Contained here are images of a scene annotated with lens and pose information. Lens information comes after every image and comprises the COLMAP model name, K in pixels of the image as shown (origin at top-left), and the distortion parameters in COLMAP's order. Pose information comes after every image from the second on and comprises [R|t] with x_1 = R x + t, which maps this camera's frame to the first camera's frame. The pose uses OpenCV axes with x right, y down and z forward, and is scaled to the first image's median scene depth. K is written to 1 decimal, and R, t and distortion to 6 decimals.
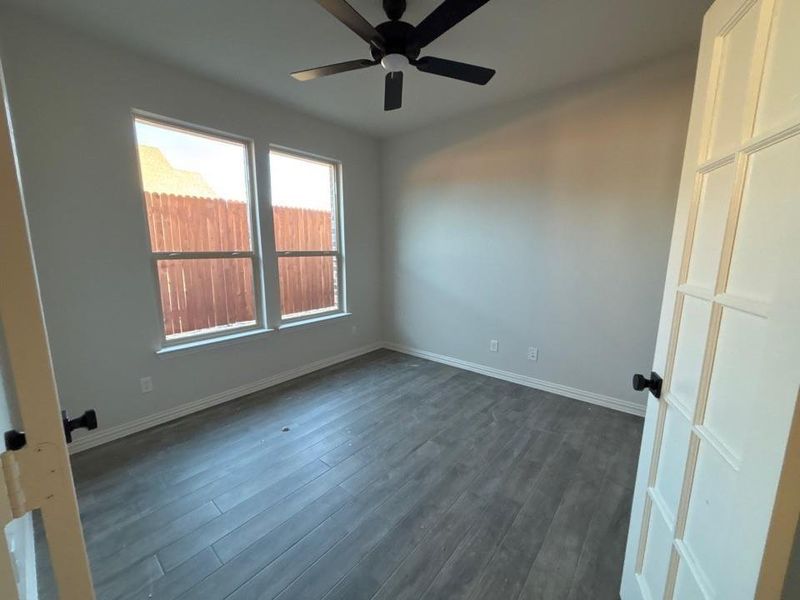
lens RADIAL K [[320.5, 0, 400.0], [0, 320.5, 300.0], [0, 0, 1]] dist [0.003143, 0.000190]
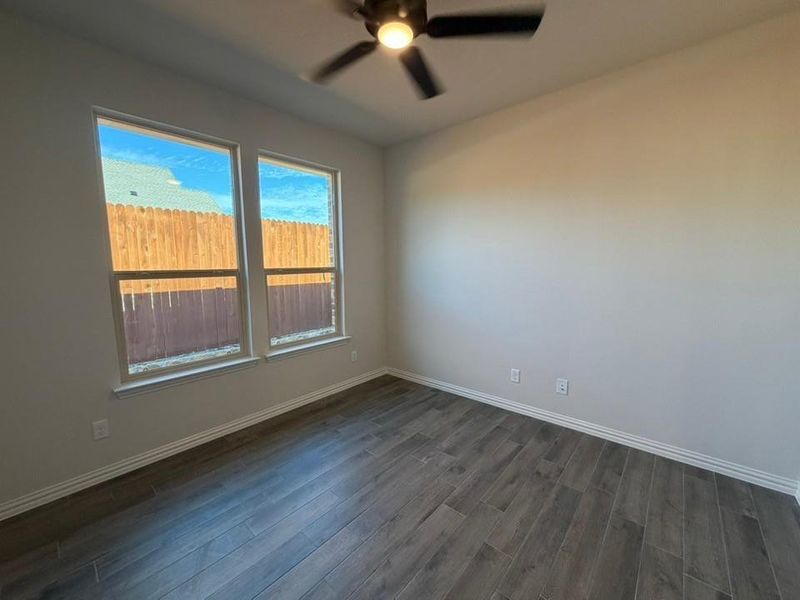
lens RADIAL K [[330.3, 0, 400.0], [0, 330.3, 300.0], [0, 0, 1]] dist [0.002012, -0.000013]
pose [[0.999841, -0.006796, -0.016501, 0.000676], [0.005950, 0.998691, -0.050800, -0.017059], [0.016824, 0.050694, 0.998573, 0.109849]]
